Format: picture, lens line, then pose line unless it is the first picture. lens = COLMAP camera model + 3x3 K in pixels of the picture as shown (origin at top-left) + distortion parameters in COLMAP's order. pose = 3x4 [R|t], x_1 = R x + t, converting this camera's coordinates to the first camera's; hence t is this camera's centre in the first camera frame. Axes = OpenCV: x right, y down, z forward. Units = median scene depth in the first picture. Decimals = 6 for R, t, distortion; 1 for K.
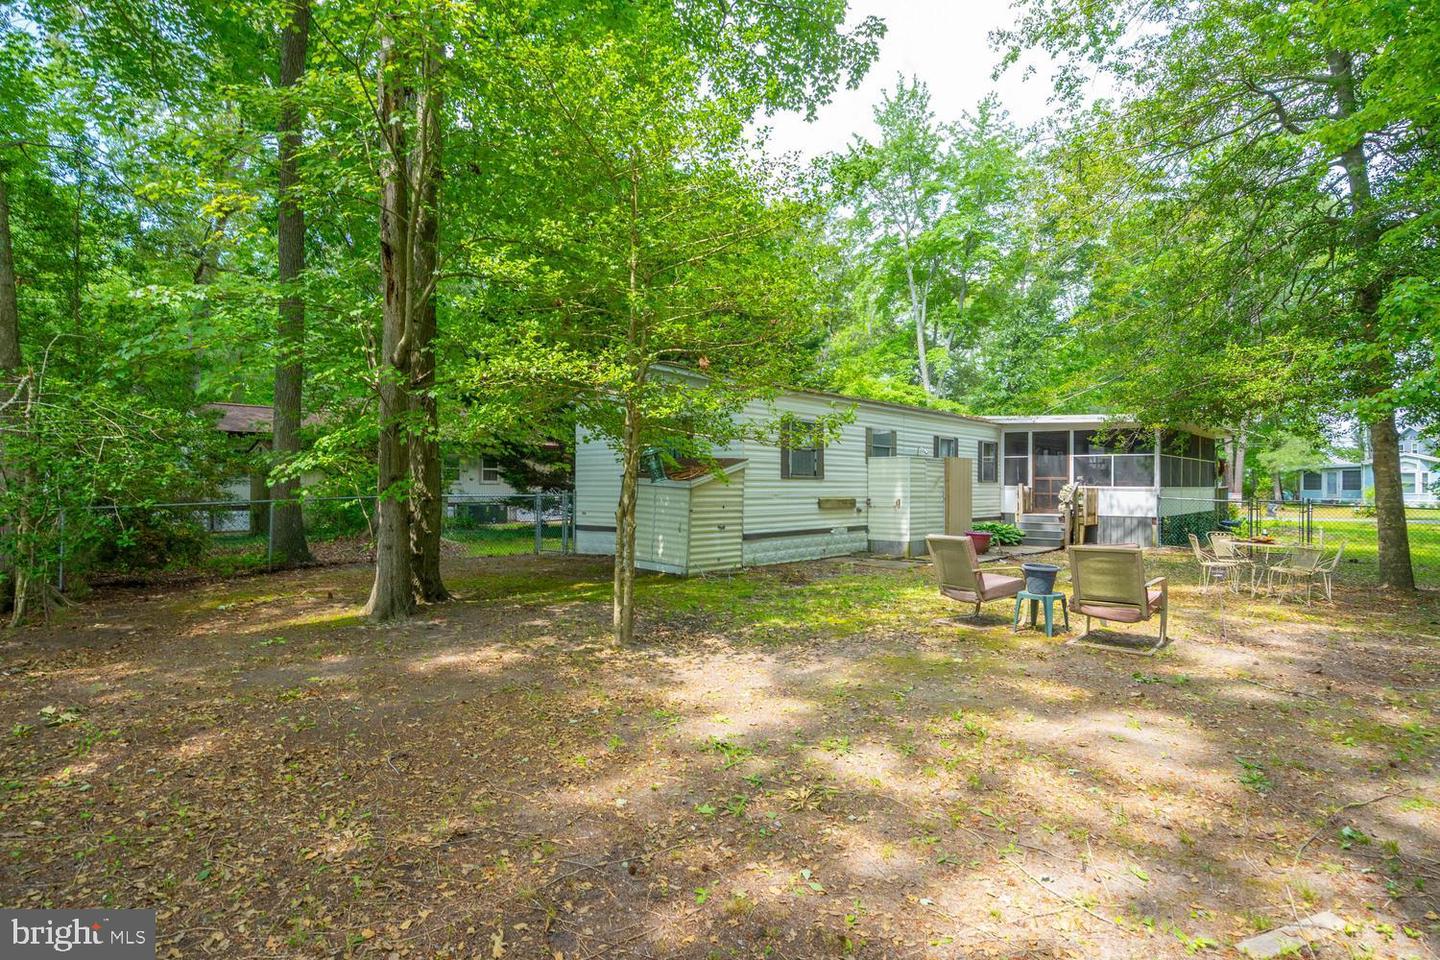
lens RADIAL K [[788.8, 0, 720.0], [0, 788.8, 480.0], [0, 0, 1]] dist [-0.003123, -0.000438]
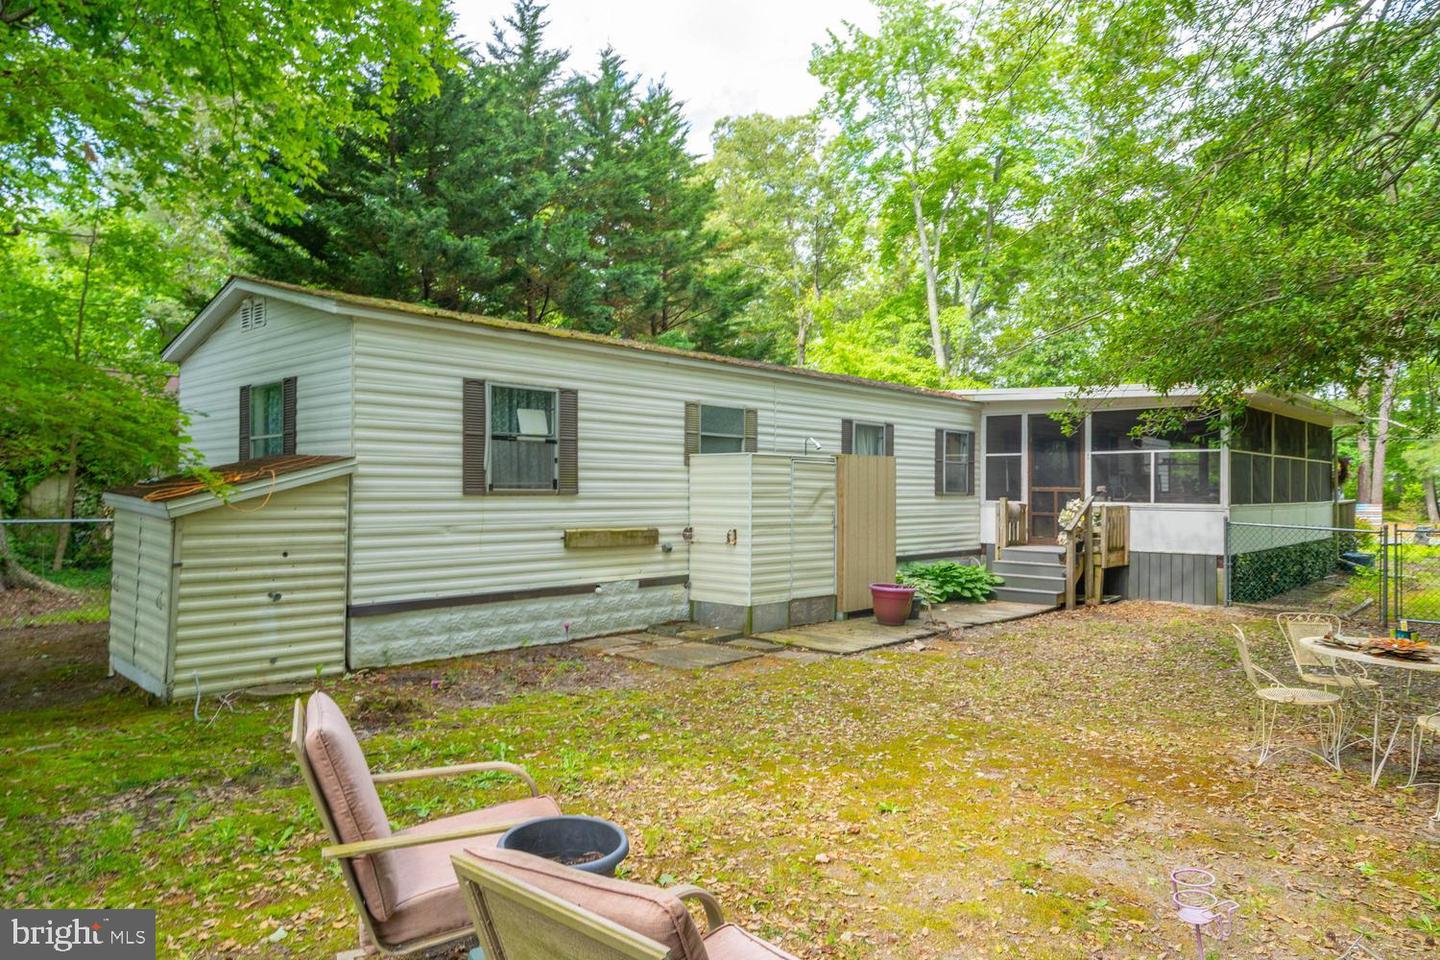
lens RADIAL K [[938.8, 0, 720.0], [0, 938.8, 480.0], [0, 0, 1]] dist [0.002184, 0.000641]
pose [[0.999511, -0.000164, -0.031270, 0.176654], [0.000008, 0.999988, -0.004981, -0.005568], [0.031270, 0.004978, 0.999499, 0.250629]]
